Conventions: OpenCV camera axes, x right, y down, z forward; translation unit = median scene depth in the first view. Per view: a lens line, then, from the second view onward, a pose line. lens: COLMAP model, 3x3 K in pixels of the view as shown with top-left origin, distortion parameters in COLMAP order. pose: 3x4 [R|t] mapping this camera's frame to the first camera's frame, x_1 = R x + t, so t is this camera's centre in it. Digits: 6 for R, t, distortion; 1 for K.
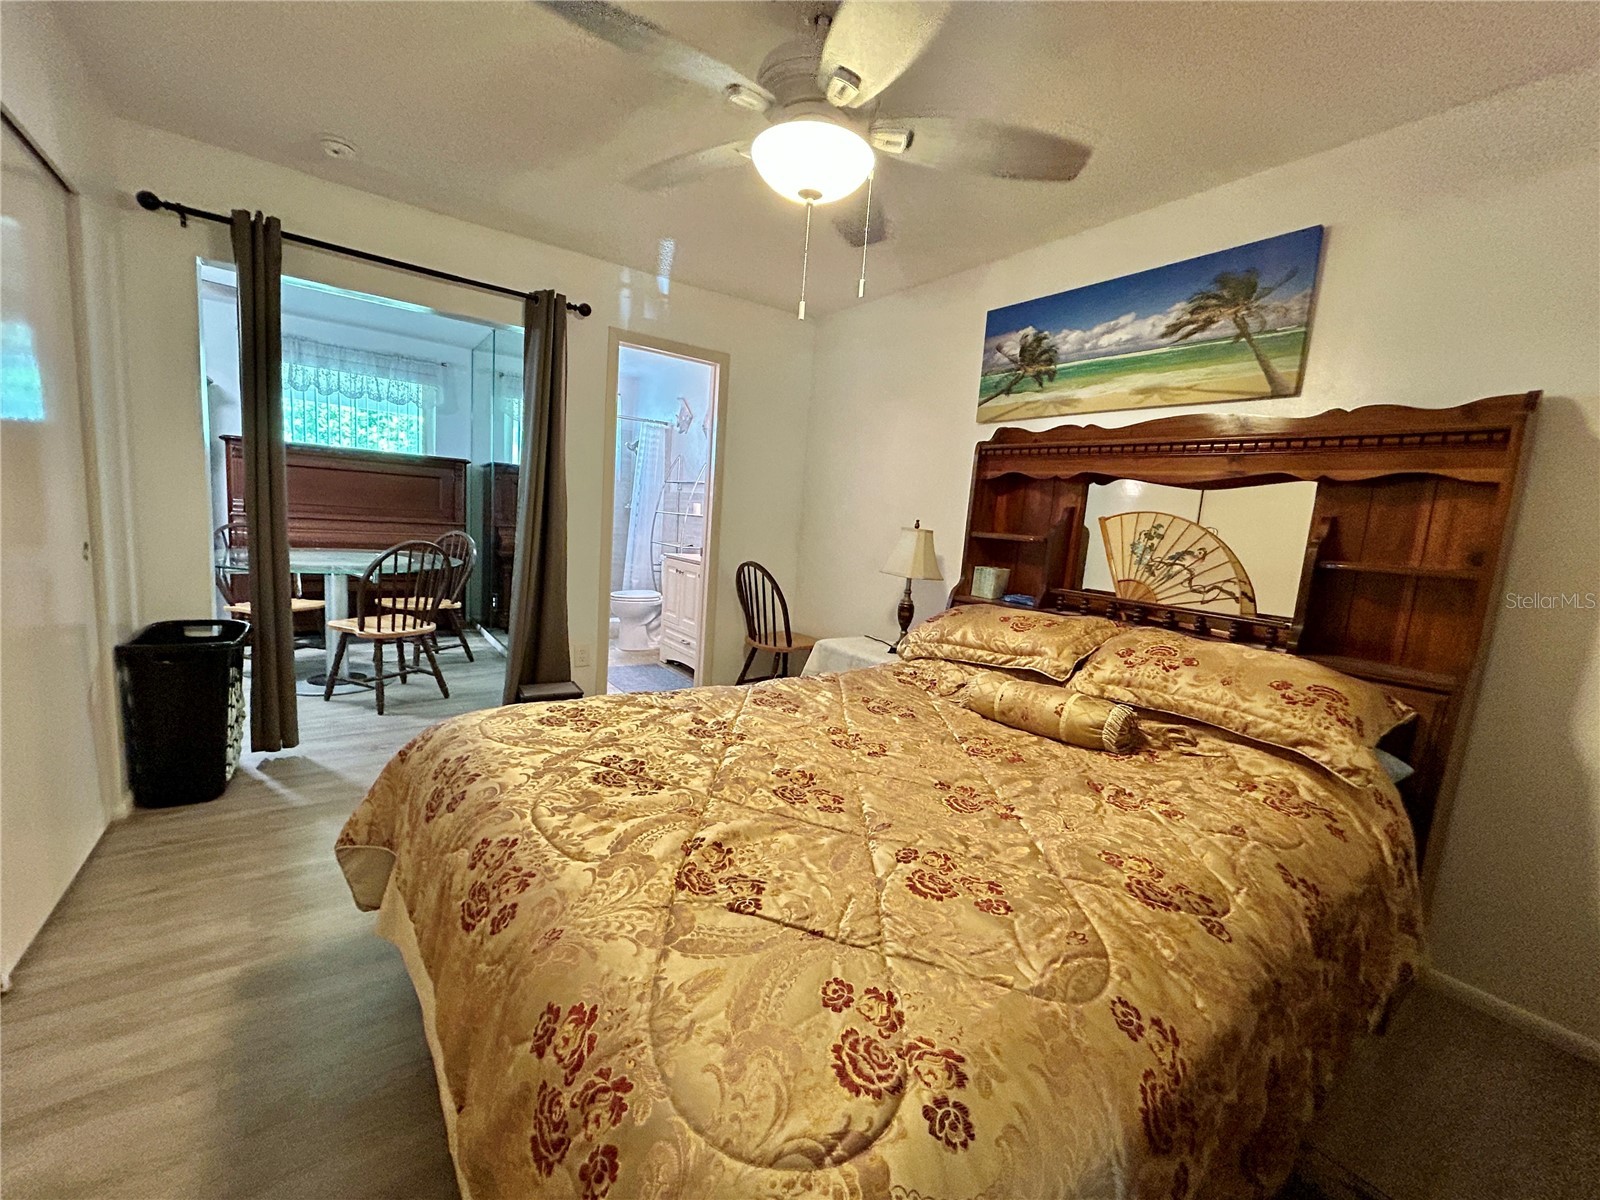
lens RADIAL K [[643.0, 0, 805.8], [0, 643.0, 600.2], [0, 0, 1]] dist [-0.001132, 0.000843]
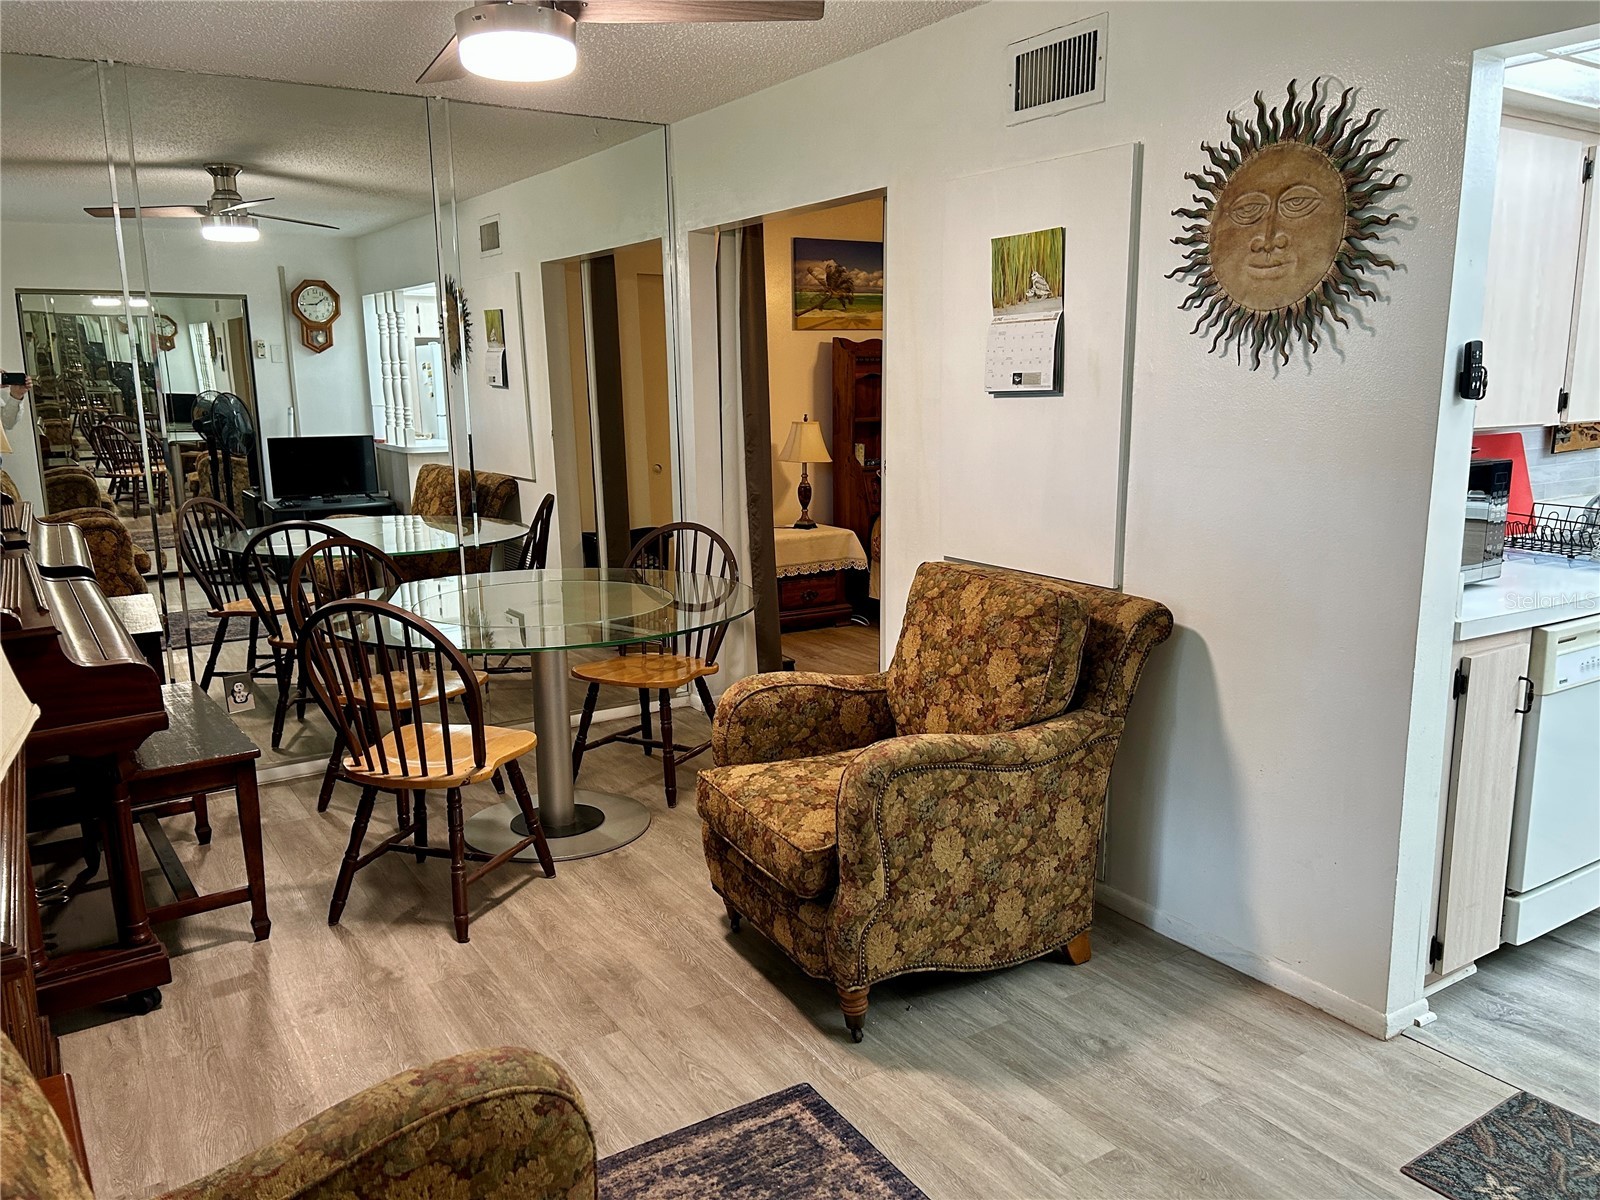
lens RADIAL K [[1220.5, 0, 814.0], [0, 1220.5, 608.9], [0, 0, 1]] dist [0.033851, -0.021947]
pose [[0.061115, -0.254500, 0.965140, -2.493597], [0.147912, 0.958580, 0.243404, -0.389064], [-0.987110, 0.127880, 0.096227, 0.968562]]
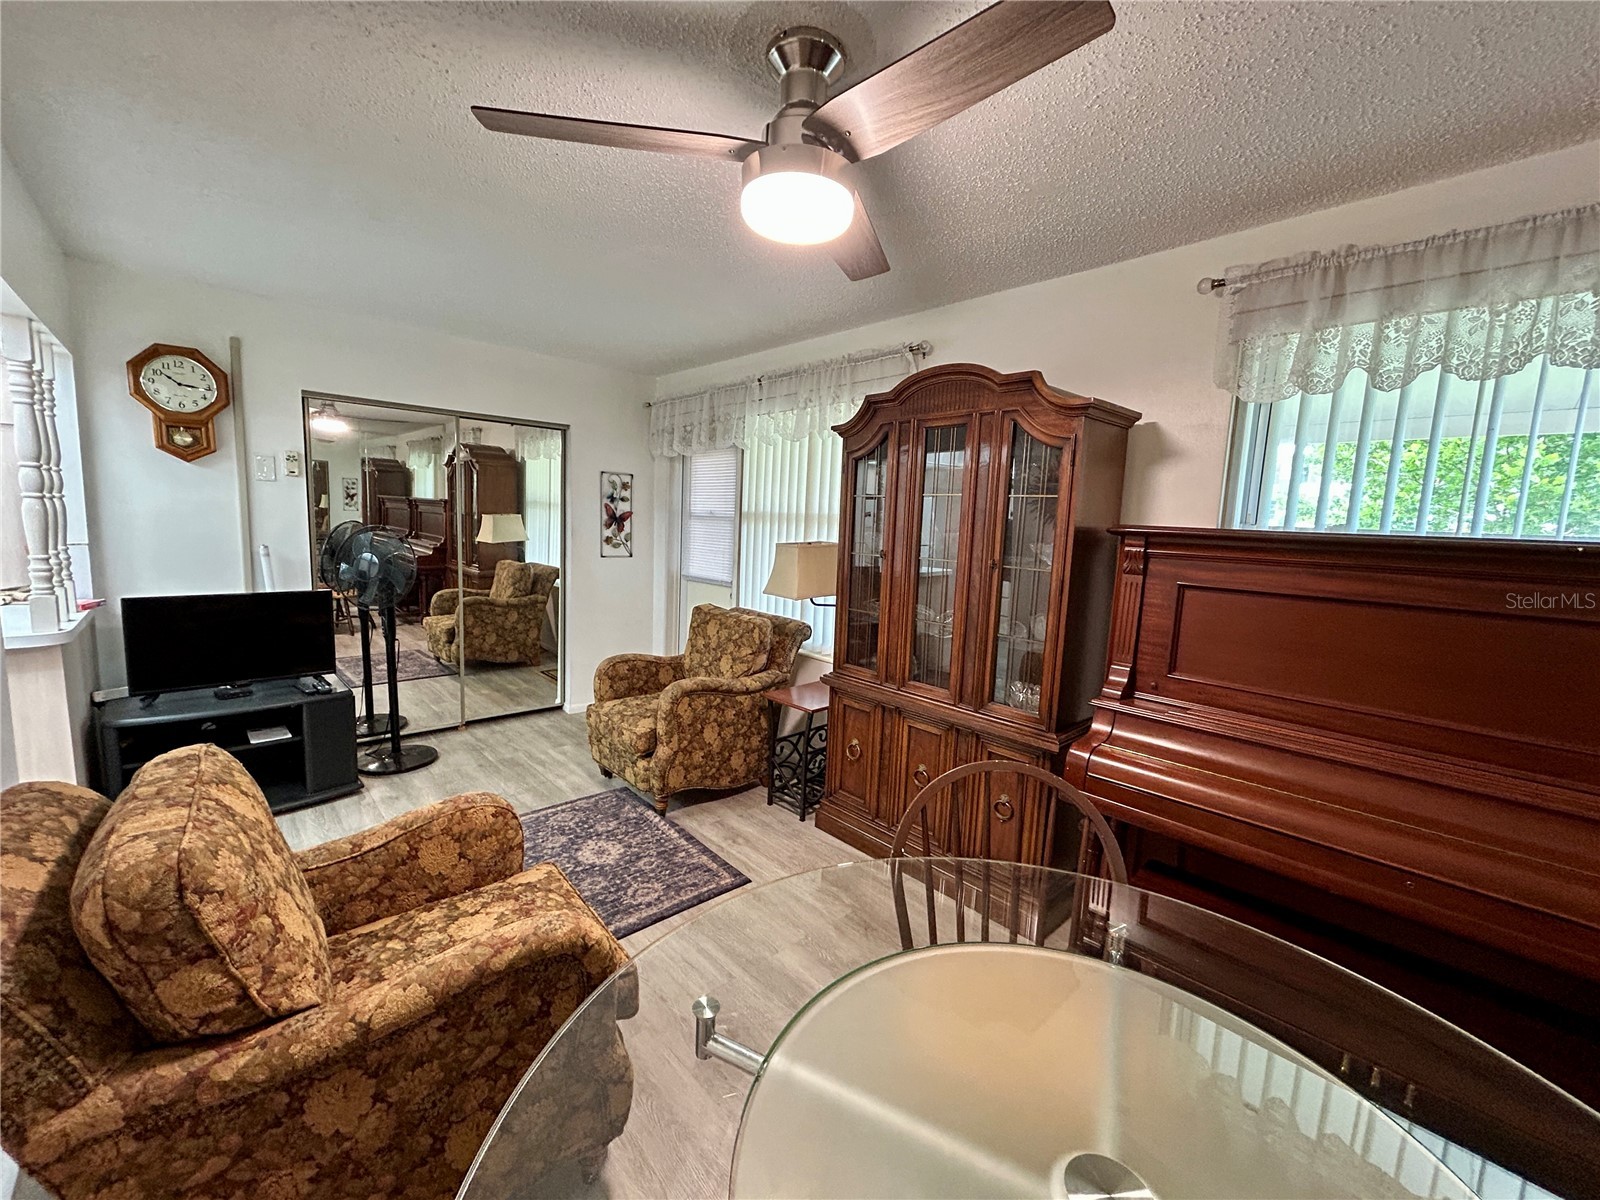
lens RADIAL K [[643.0, 0, 802.8], [0, 643.0, 591.4], [0, 0, 1]] dist [-0.001132, 0.000843]
pose [[0.115483, 0.046451, -0.992223, -0.826493], [-0.166783, 0.985631, 0.026731, -0.313610], [0.979207, 0.162399, 0.121571, 1.242669]]
